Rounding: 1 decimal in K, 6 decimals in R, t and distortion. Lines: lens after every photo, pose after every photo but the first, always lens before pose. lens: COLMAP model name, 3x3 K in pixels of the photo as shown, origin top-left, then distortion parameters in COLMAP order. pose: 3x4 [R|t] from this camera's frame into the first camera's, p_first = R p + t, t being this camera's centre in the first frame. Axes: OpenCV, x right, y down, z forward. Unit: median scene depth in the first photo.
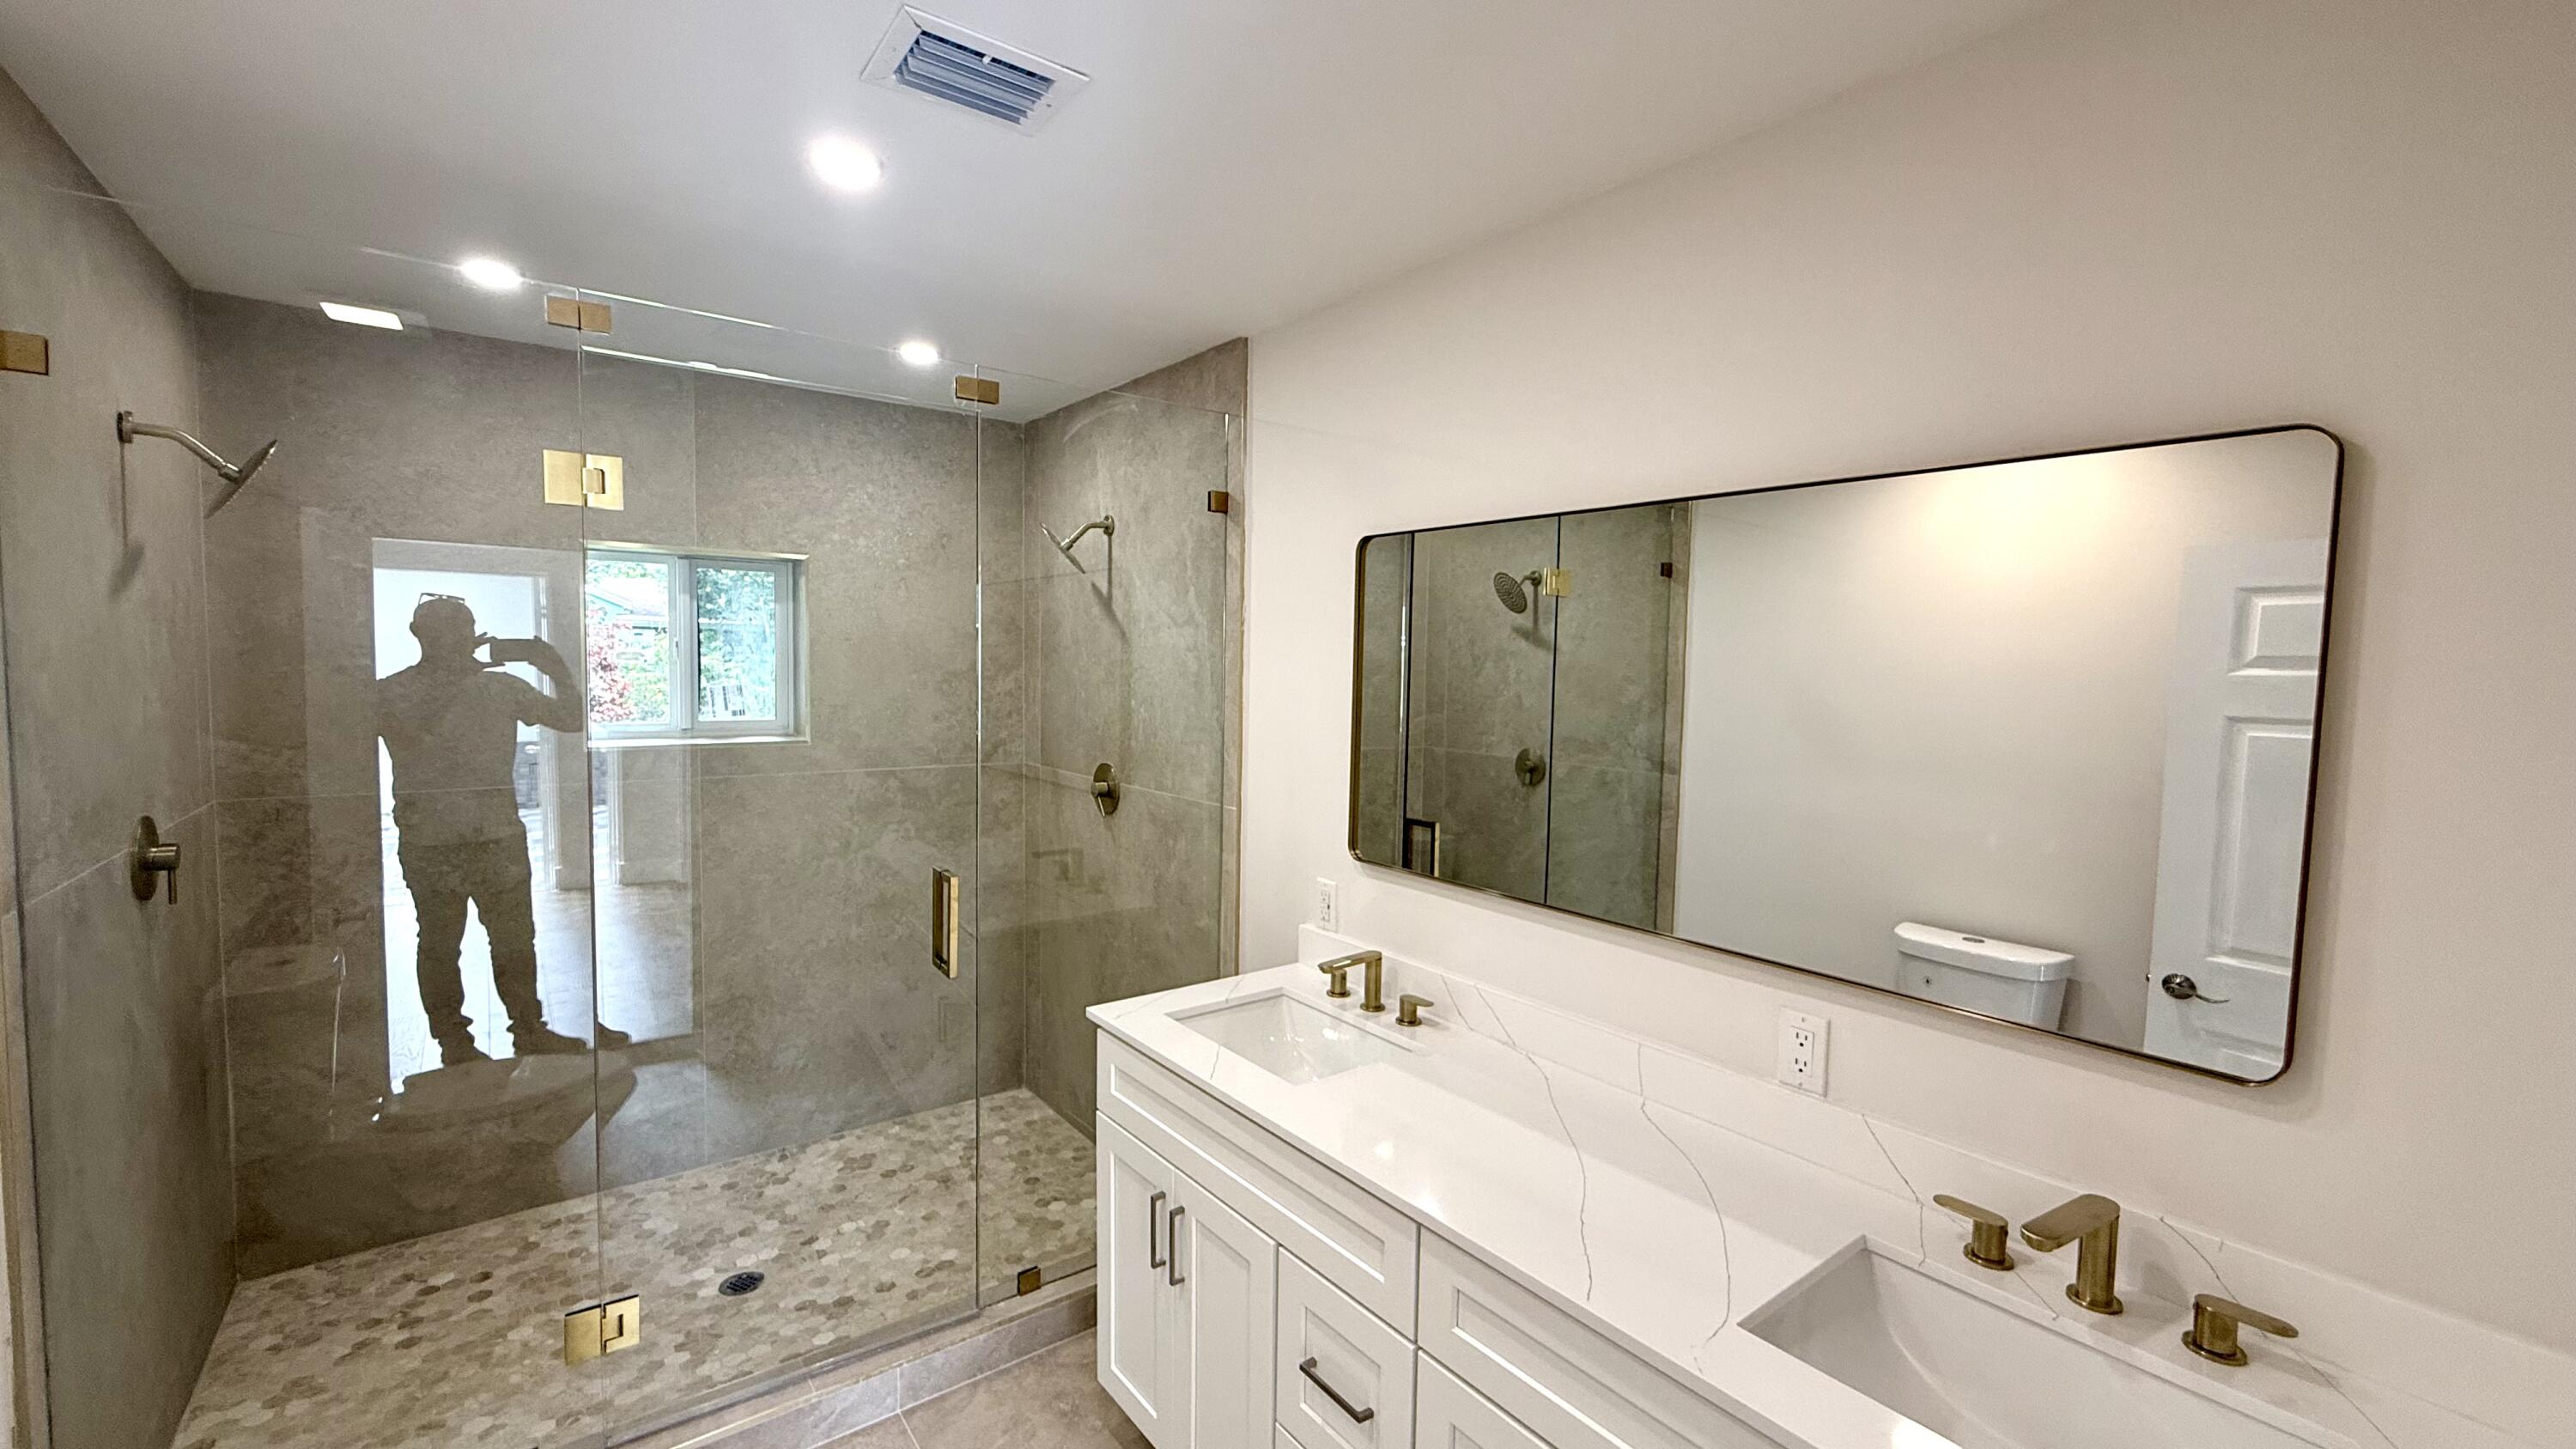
lens RADIAL K [[1077.4, 0, 1276.6], [0, 1077.4, 719.0], [0, 0, 1]] dist [0.000334, -0.000010]
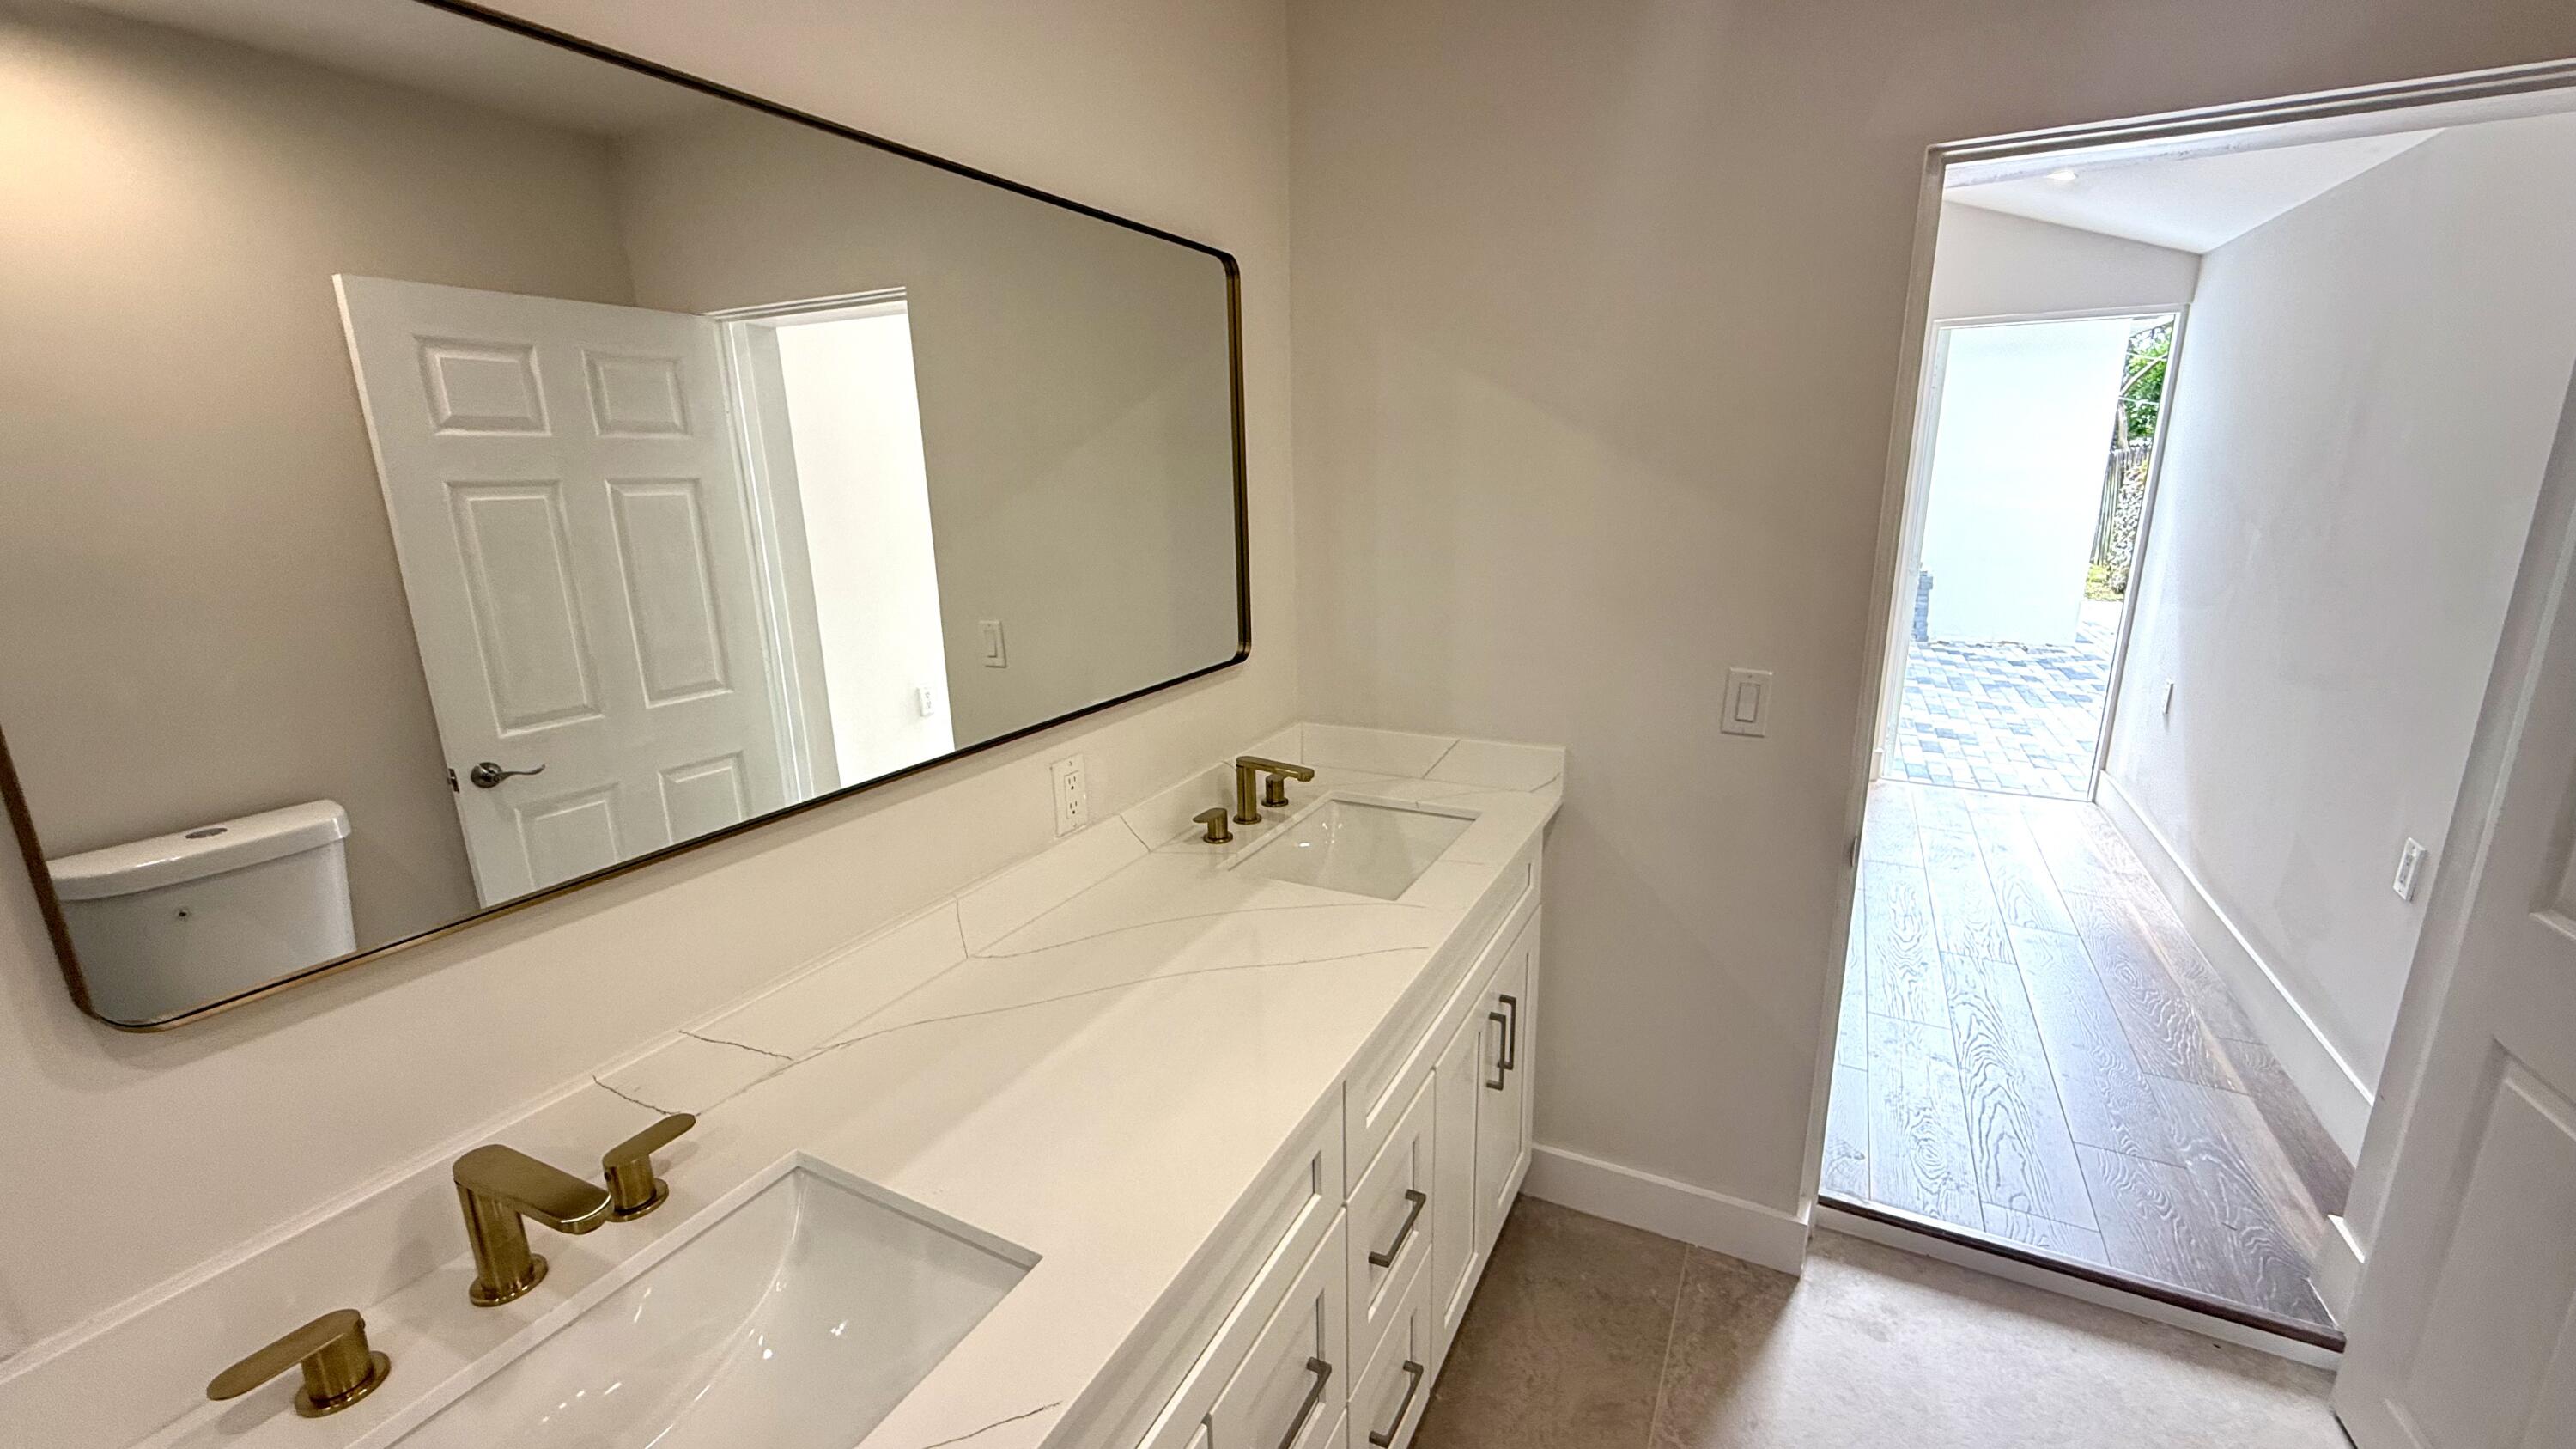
lens RADIAL K [[1077.4, 0, 1276.6], [0, 1077.4, 719.0], [0, 0, 1]] dist [0.000334, -0.000010]
pose [[-0.443845, -0.213926, 0.870194, -0.308793], [0.061632, 0.961499, 0.267808, -0.011529], [-0.893981, 0.172497, -0.413572, 0.828965]]
